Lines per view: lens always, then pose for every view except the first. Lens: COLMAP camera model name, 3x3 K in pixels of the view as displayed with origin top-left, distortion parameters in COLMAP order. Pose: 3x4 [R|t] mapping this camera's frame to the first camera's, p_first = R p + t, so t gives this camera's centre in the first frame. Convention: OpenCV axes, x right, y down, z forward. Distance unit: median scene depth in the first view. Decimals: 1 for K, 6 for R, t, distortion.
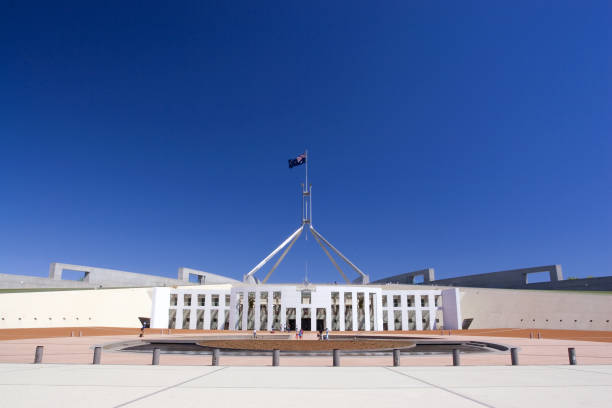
lens RADIAL K [[471.6, 0, 307.4], [0, 471.6, 191.3], [0, 0, 1]] dist [-0.067087, 0.002251]
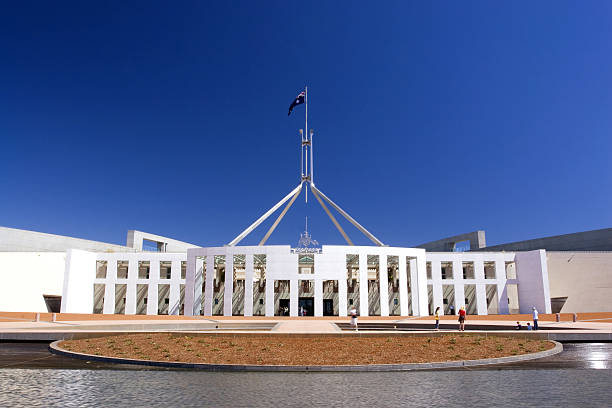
lens RADIAL K [[533.1, 0, 306.0], [0, 533.1, 204.0], [0, 0, 1]] dist [-0.087470, 0.002108]
pose [[0.999993, -0.002756, -0.002383, -0.001083], [0.002931, 0.997054, 0.076649, 0.088186], [0.002165, -0.076656, 0.997055, 0.287089]]
